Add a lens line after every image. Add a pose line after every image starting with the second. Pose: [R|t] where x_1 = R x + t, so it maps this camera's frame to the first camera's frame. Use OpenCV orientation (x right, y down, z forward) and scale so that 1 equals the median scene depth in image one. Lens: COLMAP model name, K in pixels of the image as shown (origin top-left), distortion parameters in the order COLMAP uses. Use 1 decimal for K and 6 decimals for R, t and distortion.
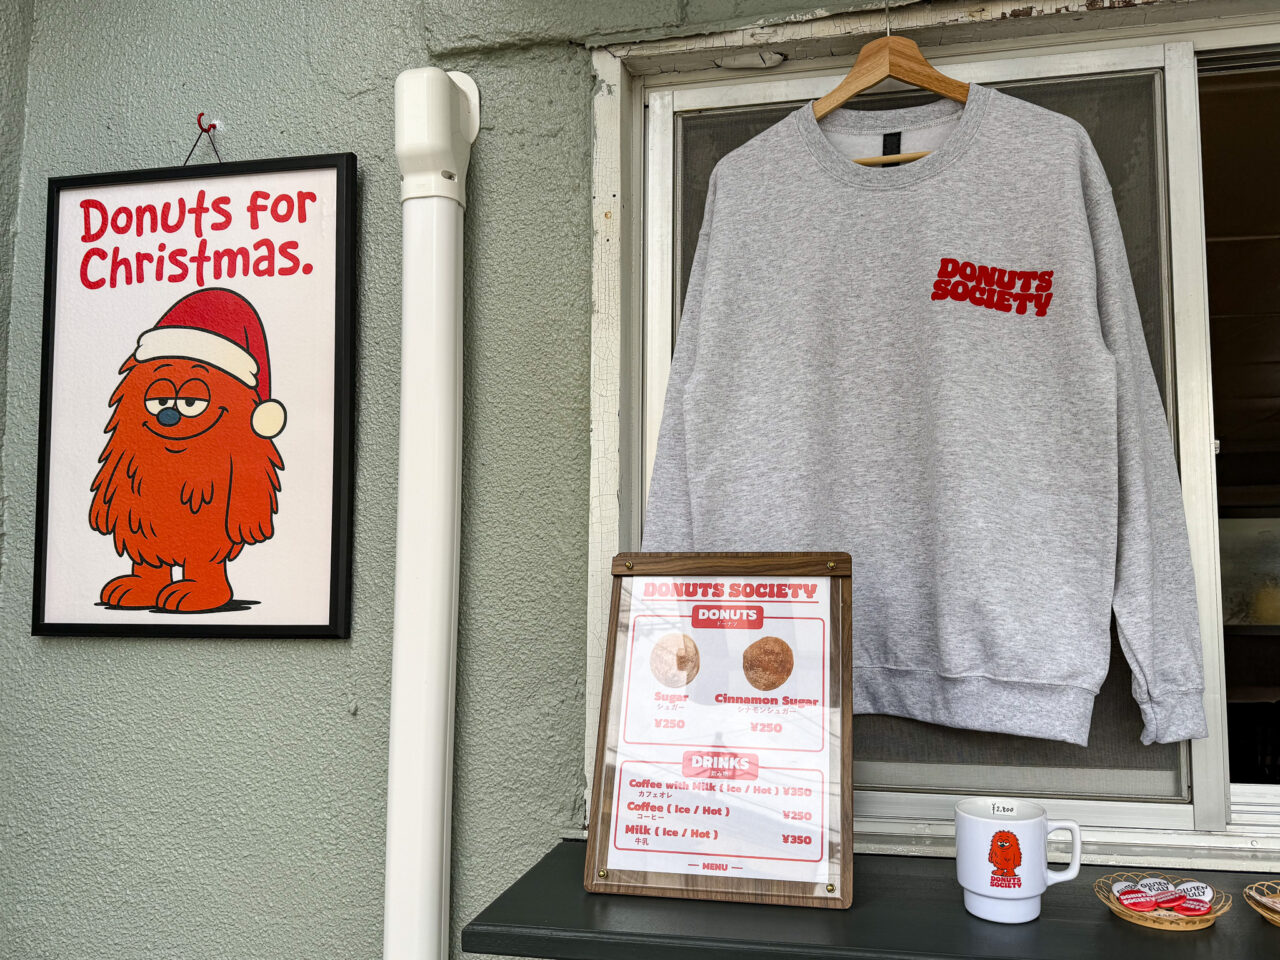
lens RADIAL K [[1101.3, 0, 641.6], [0, 1101.3, 488.1], [0, 0, 1]] dist [0.002330, -0.004101]
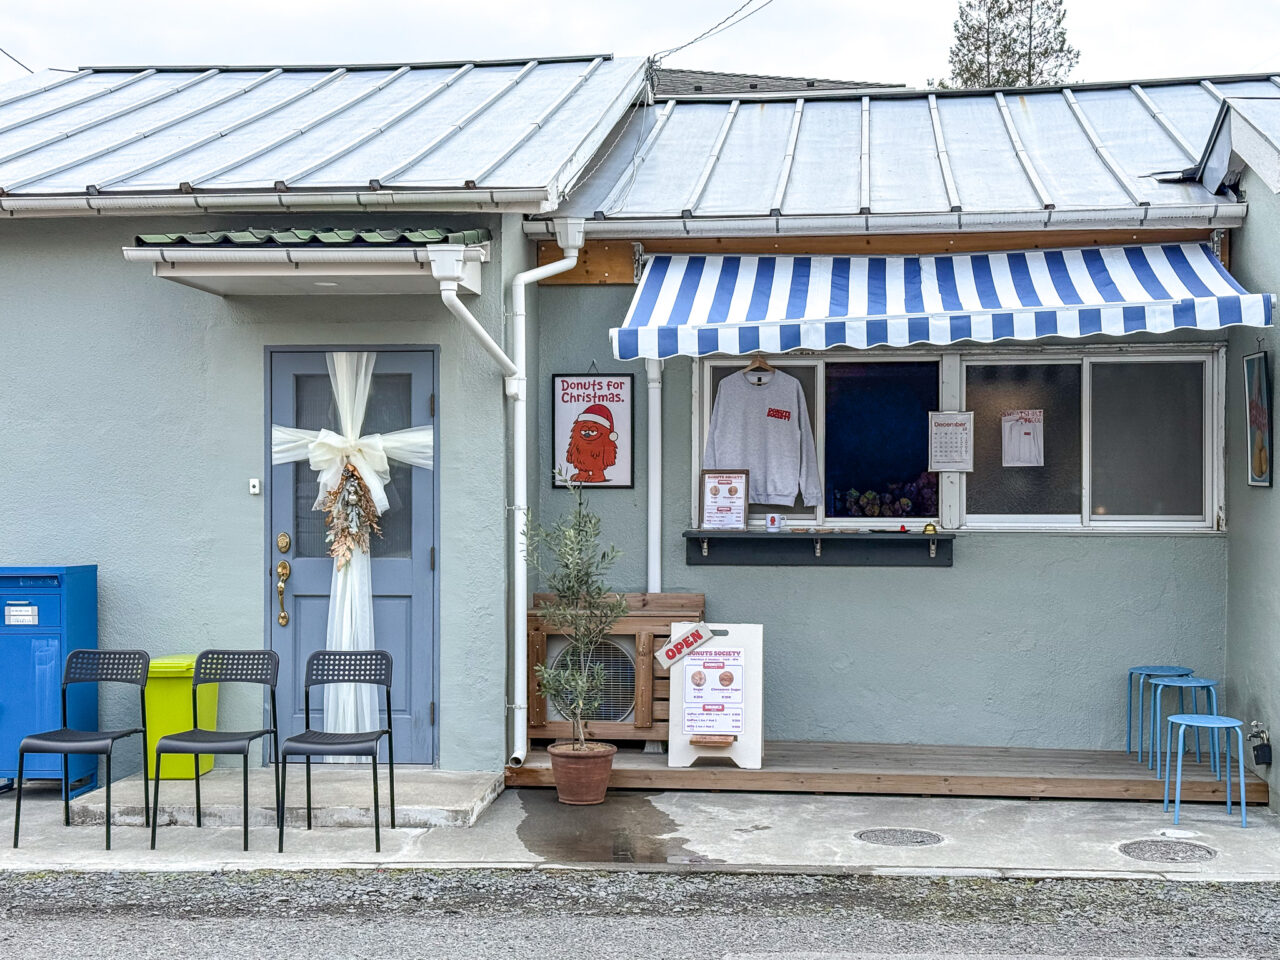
lens RADIAL K [[1798.0, 0, 646.7], [0, 1798.0, 476.2], [0, 0, 1]] dist [-0.349642, 0.000000]
pose [[0.993291, -0.001781, 0.115632, -1.033228], [-0.008805, 0.995815, 0.090968, -0.551270], [-0.115310, -0.091376, 0.989118, -5.963371]]
